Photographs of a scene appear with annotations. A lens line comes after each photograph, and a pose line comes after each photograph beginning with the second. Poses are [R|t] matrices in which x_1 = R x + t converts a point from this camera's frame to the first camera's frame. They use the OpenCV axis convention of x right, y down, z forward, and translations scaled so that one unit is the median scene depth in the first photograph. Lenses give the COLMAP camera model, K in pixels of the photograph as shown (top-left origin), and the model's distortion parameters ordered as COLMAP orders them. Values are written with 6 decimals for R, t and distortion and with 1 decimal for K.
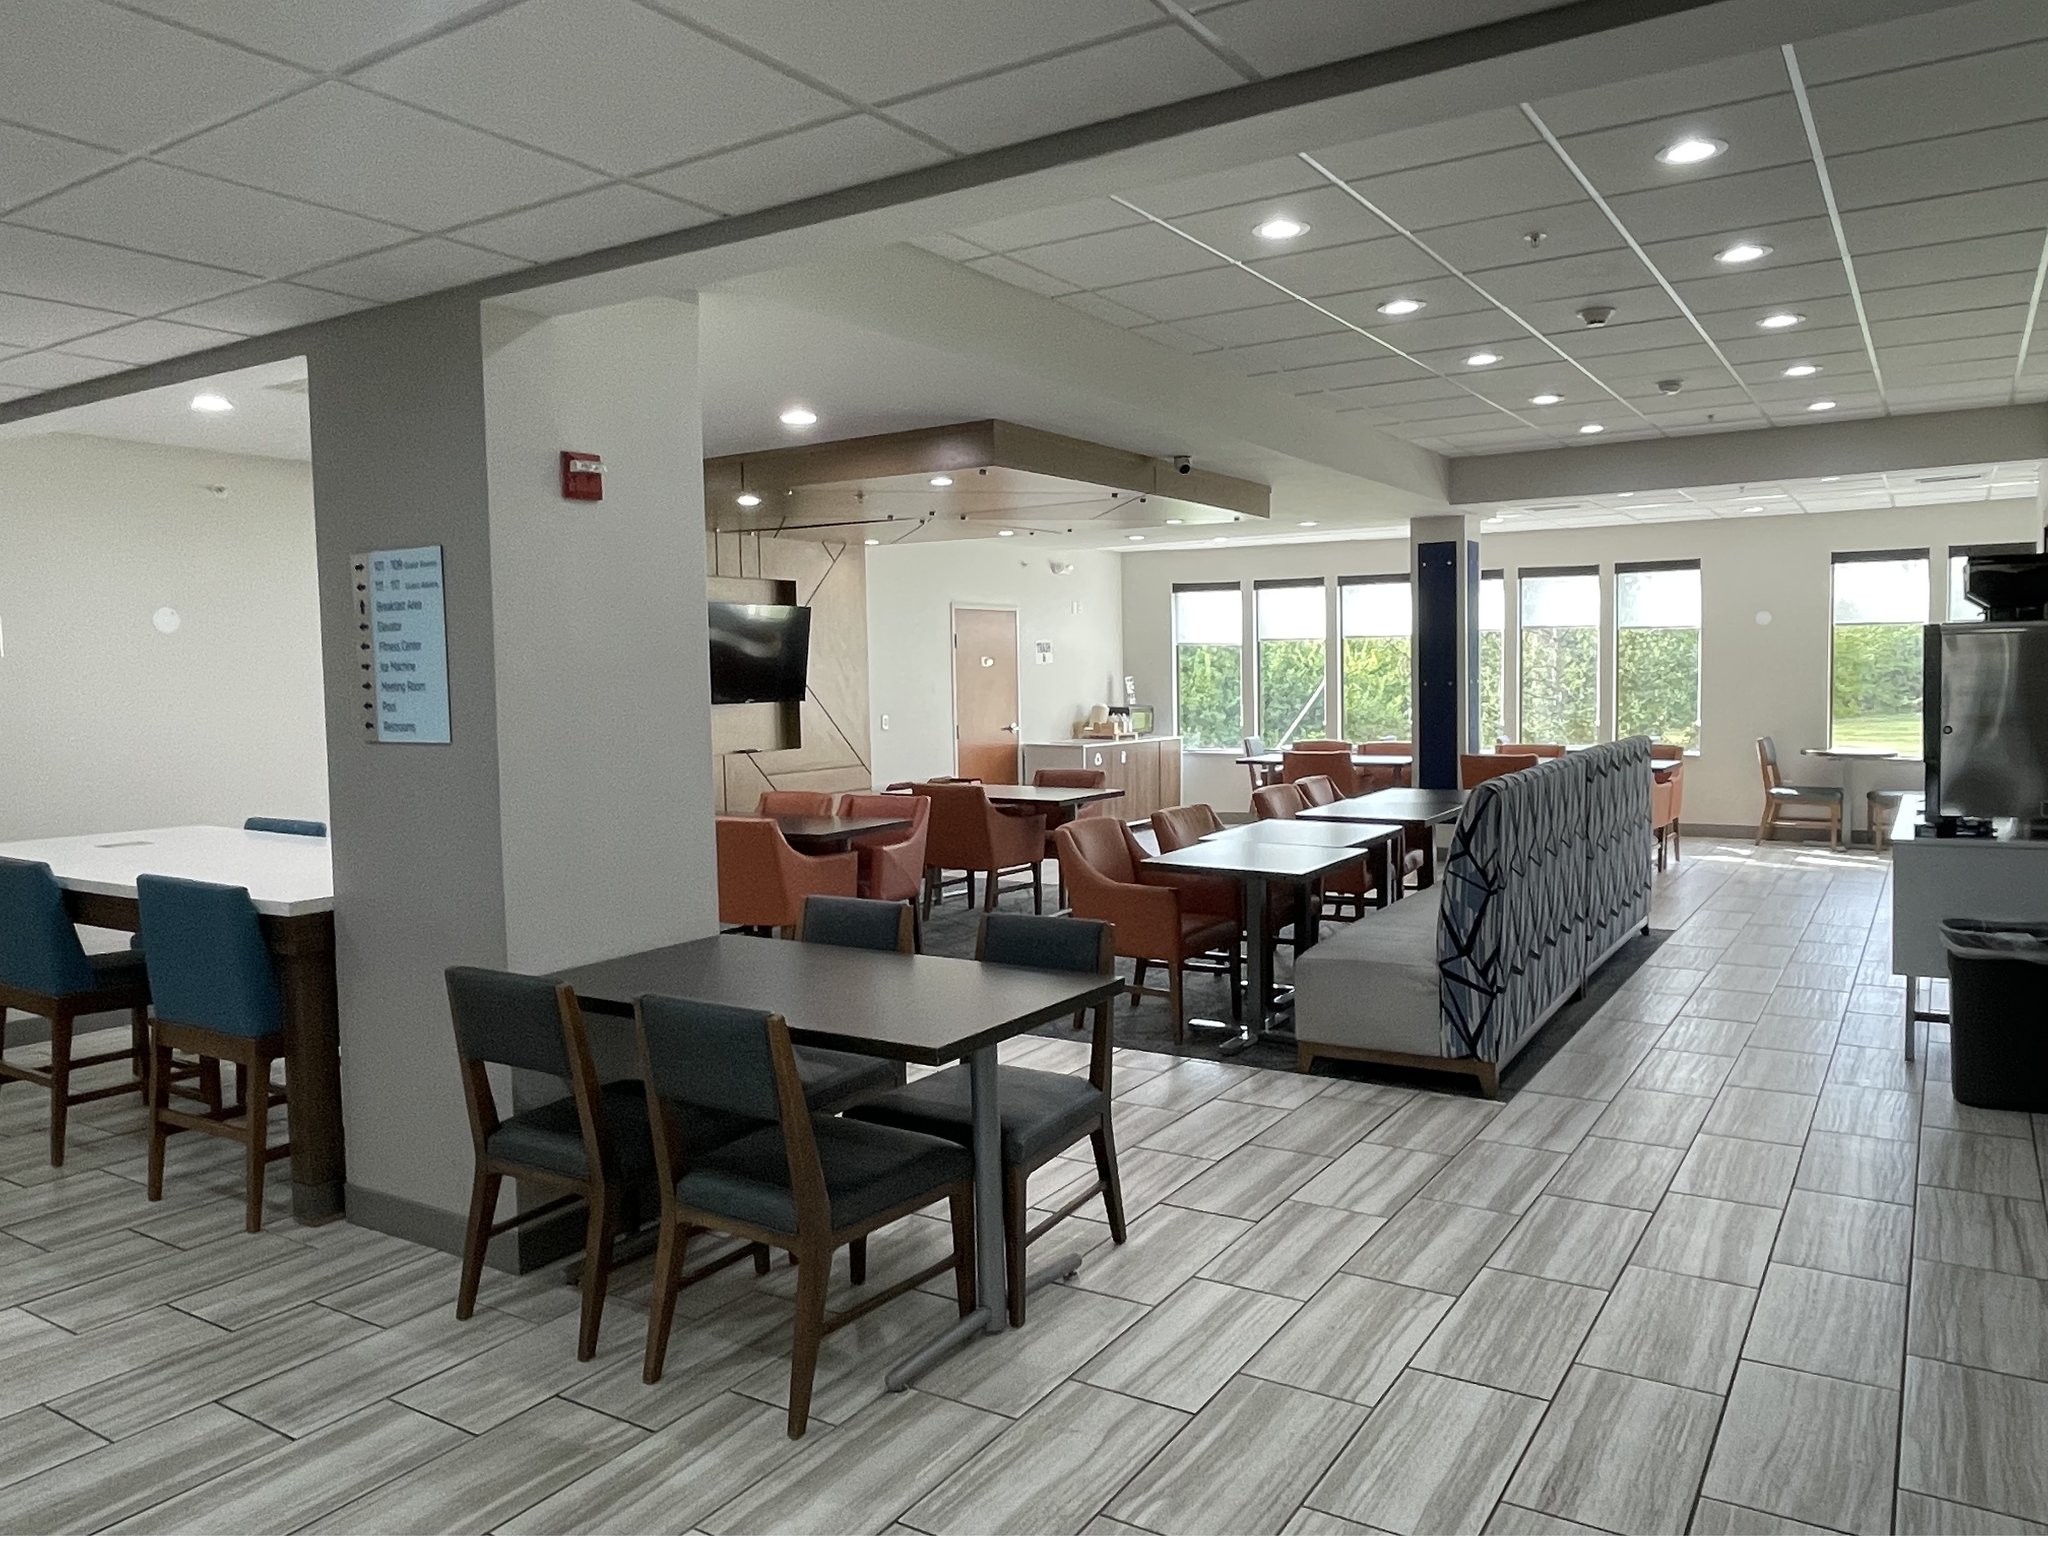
lens RADIAL K [[1439.8, 0, 1019.3], [0, 1439.8, 769.0], [0, 0, 1]] dist [0.028892, 0.000112]
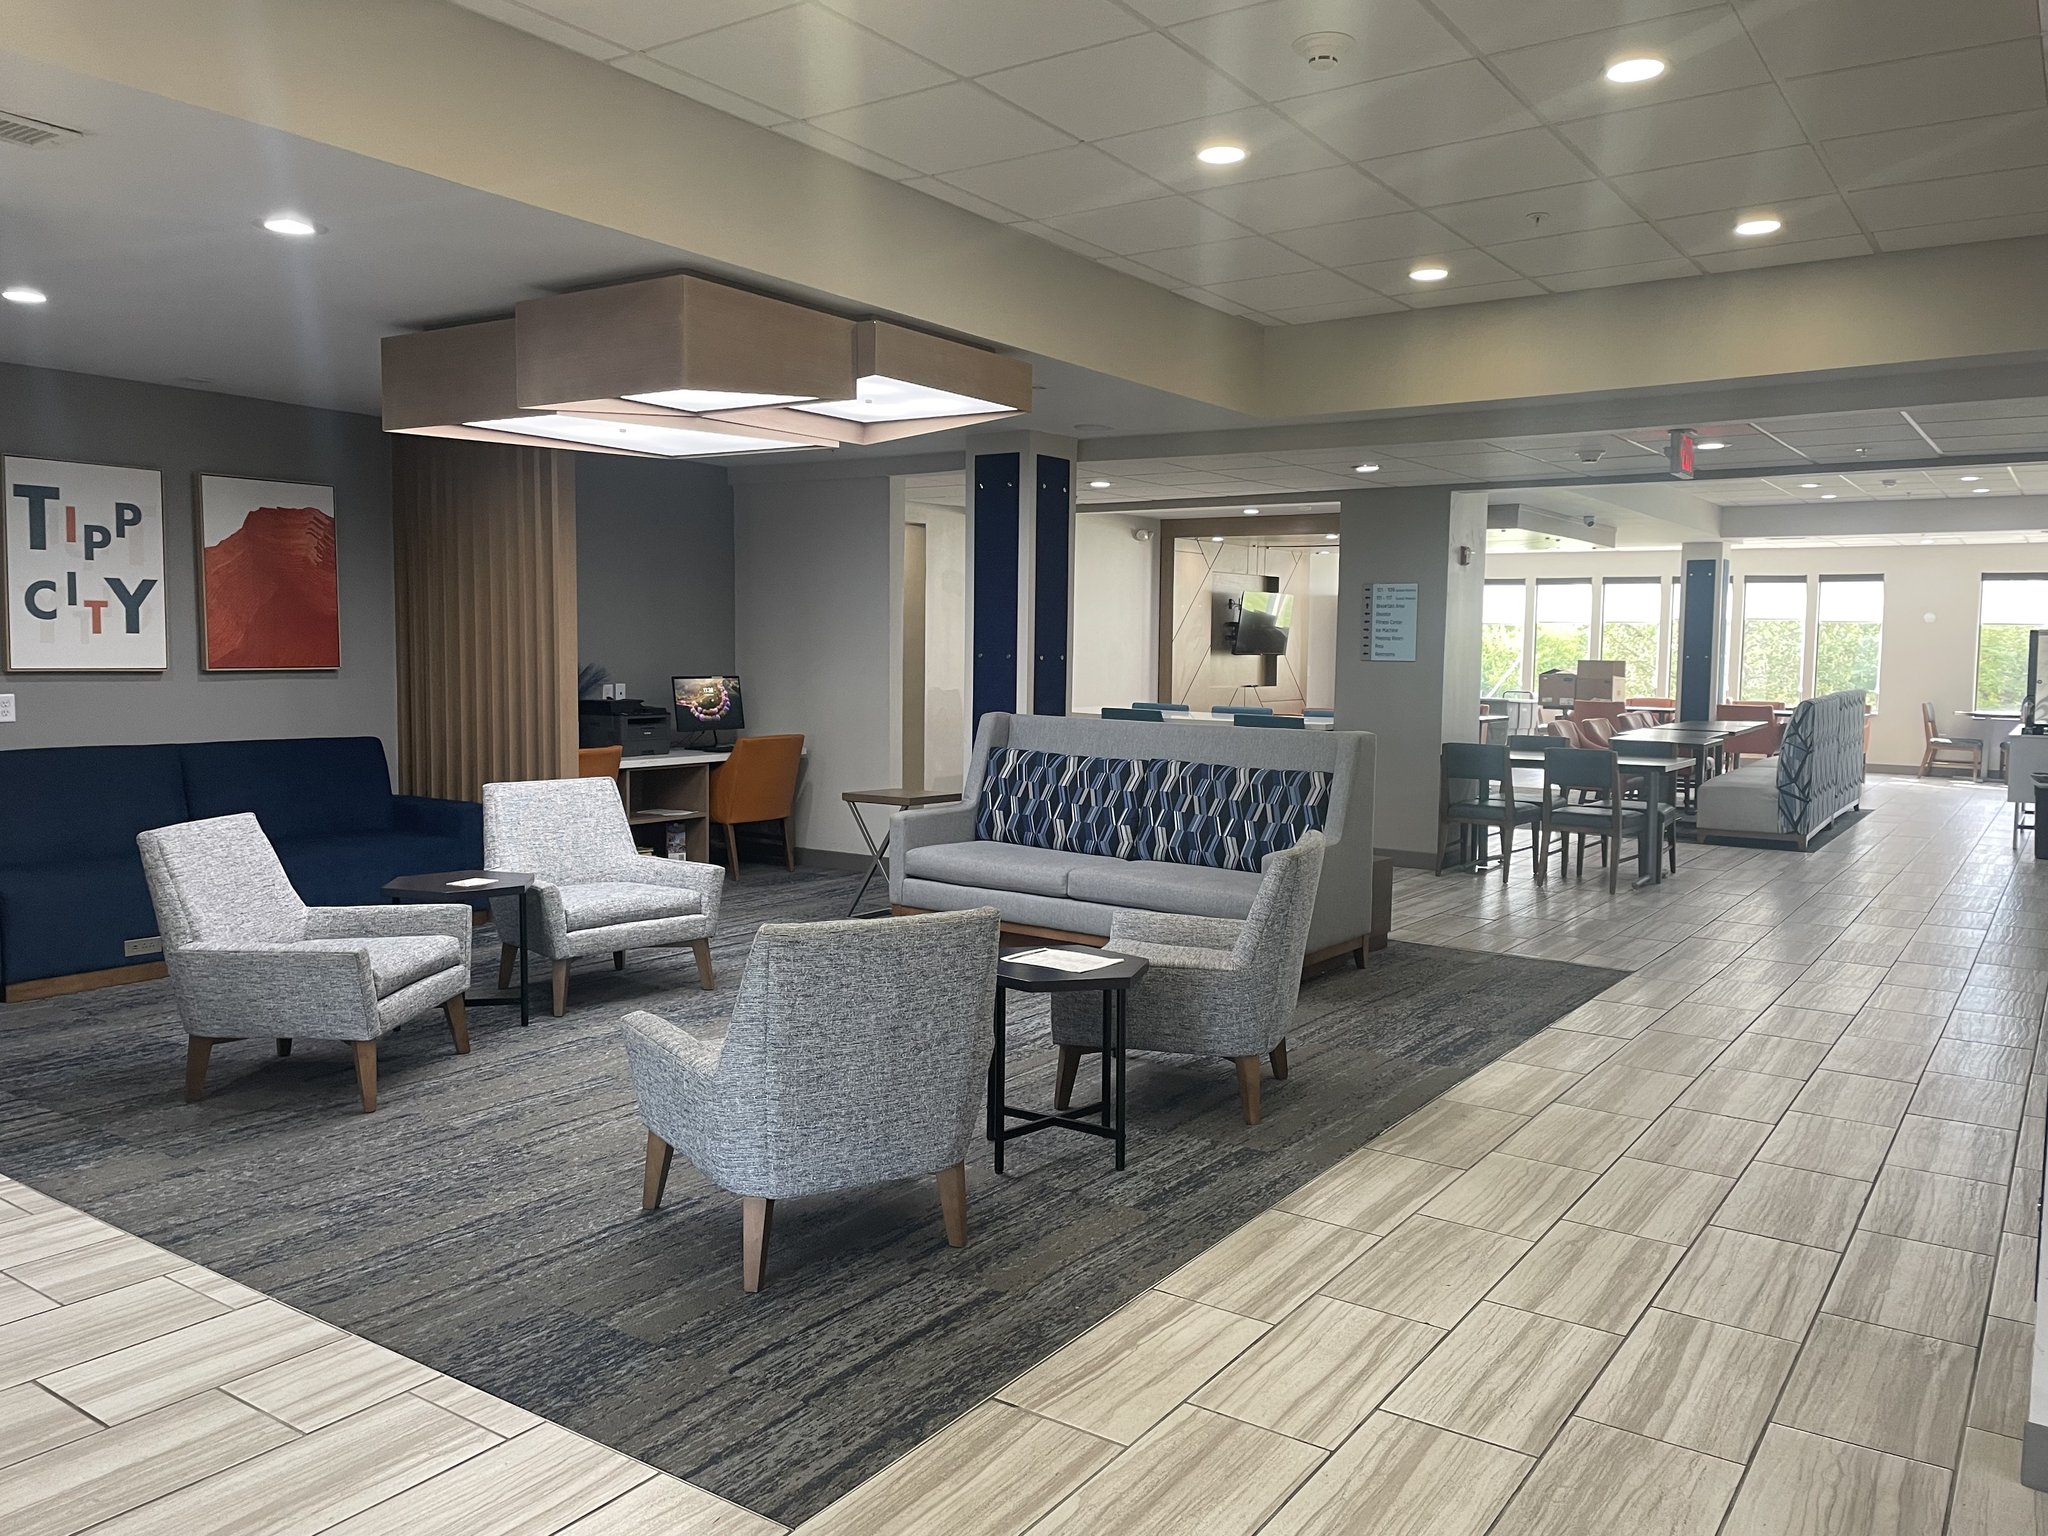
lens RADIAL K [[1560.0, 0, 1028.9], [0, 1560.0, 763.9], [0, 0, 1]] dist [0.065198, 0.000008]
pose [[0.999238, 0.033128, -0.020642, -0.377564], [-0.032905, 0.999397, 0.011053, 0.057643], [0.020996, -0.010366, 0.999726, -0.658662]]
